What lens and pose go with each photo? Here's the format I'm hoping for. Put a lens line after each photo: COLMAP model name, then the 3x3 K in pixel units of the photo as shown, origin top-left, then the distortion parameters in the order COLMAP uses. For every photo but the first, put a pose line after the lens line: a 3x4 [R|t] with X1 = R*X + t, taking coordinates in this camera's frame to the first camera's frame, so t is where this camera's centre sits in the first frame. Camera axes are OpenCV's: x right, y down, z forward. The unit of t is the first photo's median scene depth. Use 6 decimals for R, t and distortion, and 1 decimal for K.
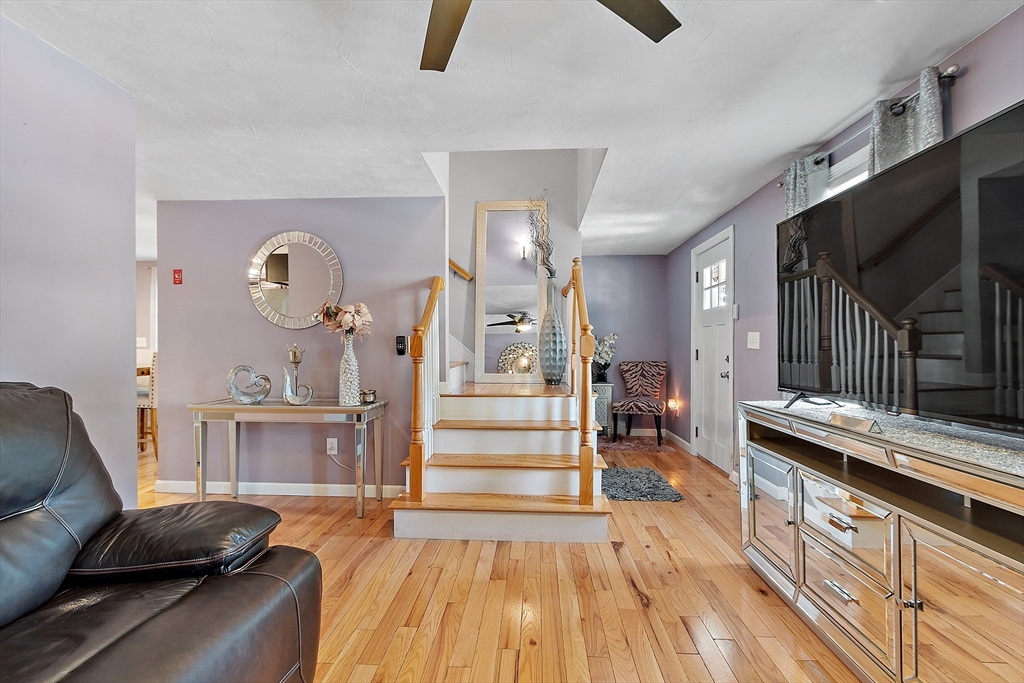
lens RADIAL K [[448.1, 0, 506.6], [0, 448.1, 344.7], [0, 0, 1]] dist [-0.001432, -0.000077]
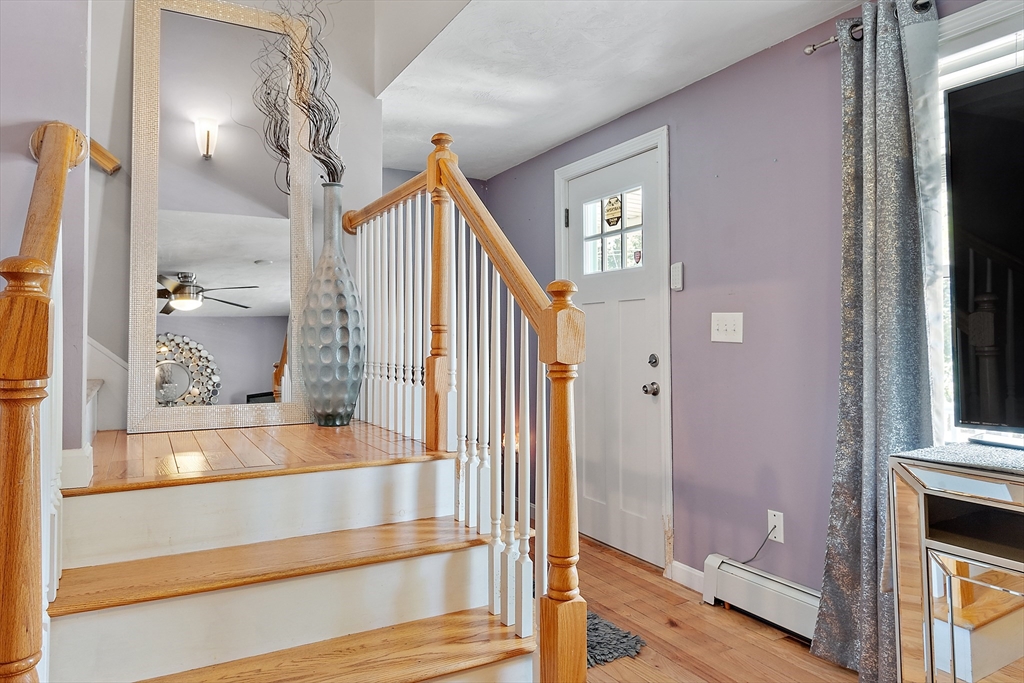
lens RADIAL K [[682.1, 0, 508.4], [0, 682.1, 315.7], [0, 0, 1]] dist [-0.008334, -0.002481]
pose [[0.848553, 0.015783, 0.528875, -0.110329], [0.002511, 0.999424, -0.033854, 0.003740], [-0.529104, 0.030055, 0.848024, 0.341322]]
